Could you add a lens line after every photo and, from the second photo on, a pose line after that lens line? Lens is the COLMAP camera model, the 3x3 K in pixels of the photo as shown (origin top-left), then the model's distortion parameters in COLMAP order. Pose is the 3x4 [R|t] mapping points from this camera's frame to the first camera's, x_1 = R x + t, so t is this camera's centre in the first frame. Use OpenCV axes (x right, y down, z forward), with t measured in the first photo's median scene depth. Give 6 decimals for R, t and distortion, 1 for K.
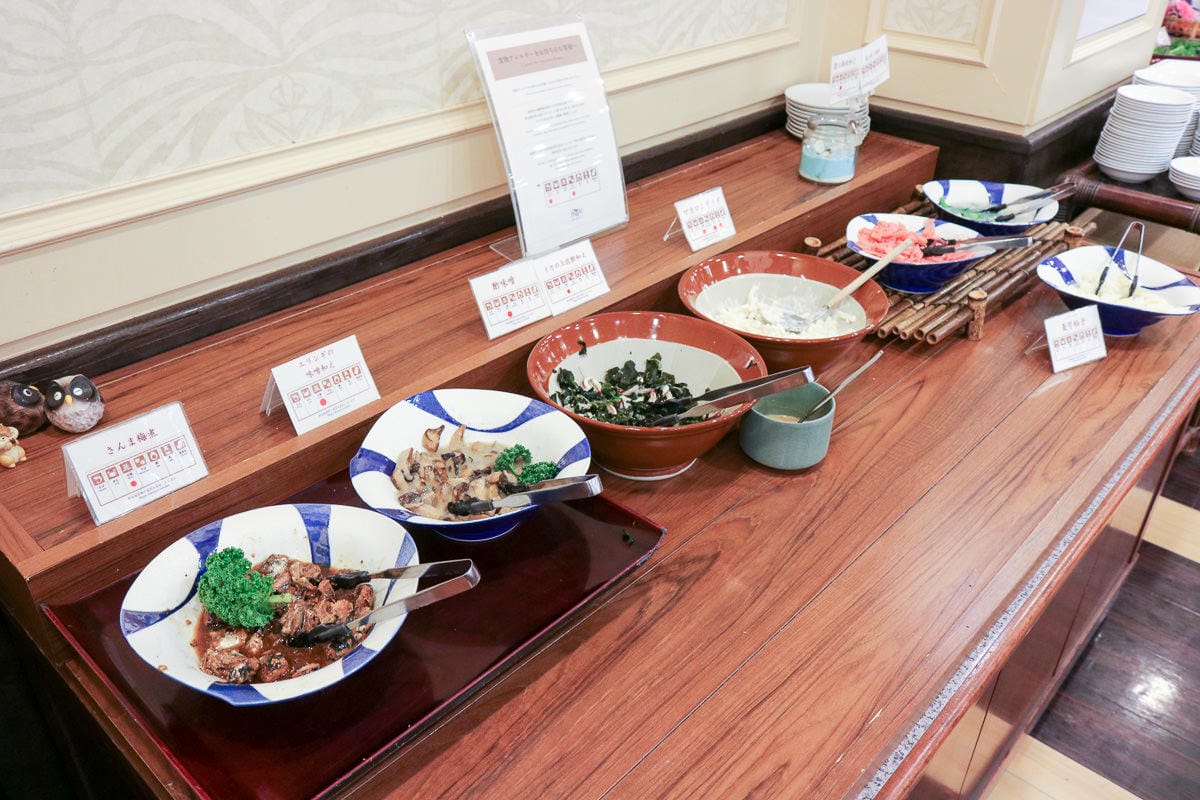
lens RADIAL K [[953.8, 0, 600.0], [0, 953.8, 400.0], [0, 0, 1]] dist [0.000971, 0.000957]
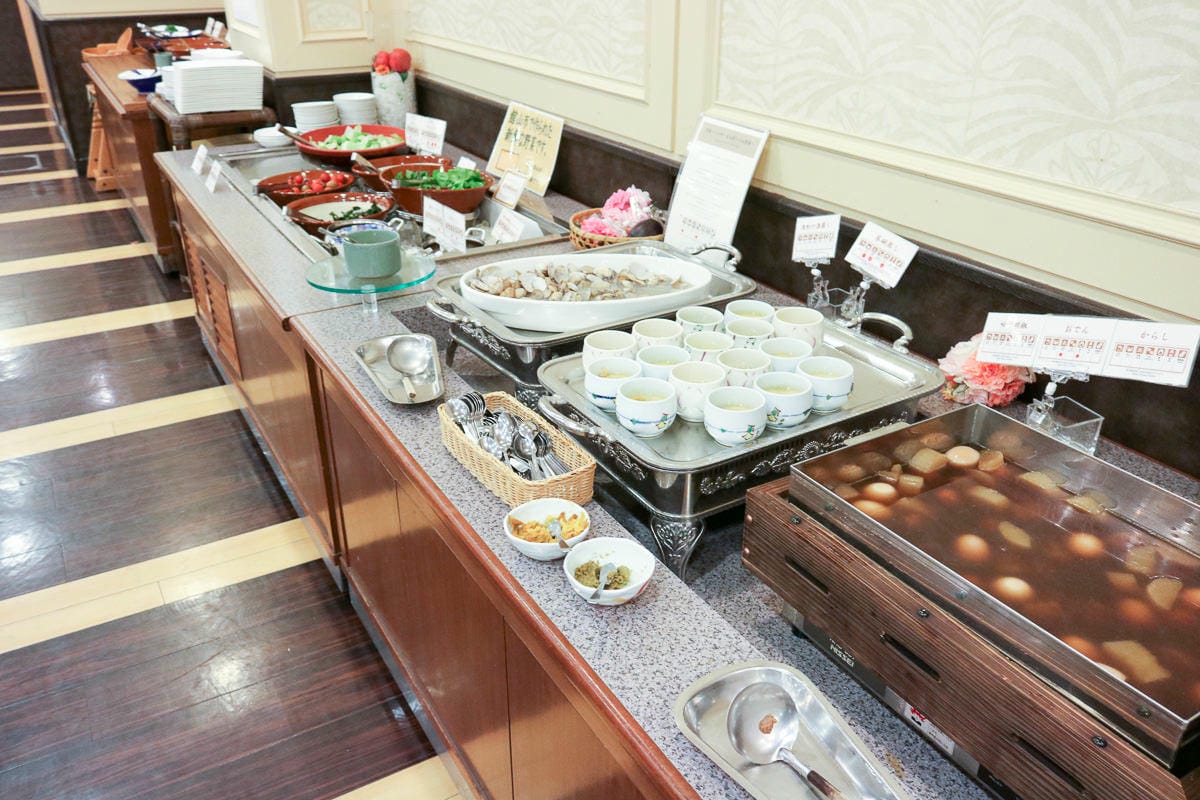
lens RADIAL K [[953.8, 0, 600.0], [0, 953.8, 400.0], [0, 0, 1]] dist [0.000971, 0.000957]
pose [[-0.286257, 0.459676, -0.840687, 1.182807], [-0.459792, 0.703878, 0.541431, -0.581490], [0.840624, 0.541530, 0.009866, 0.863316]]
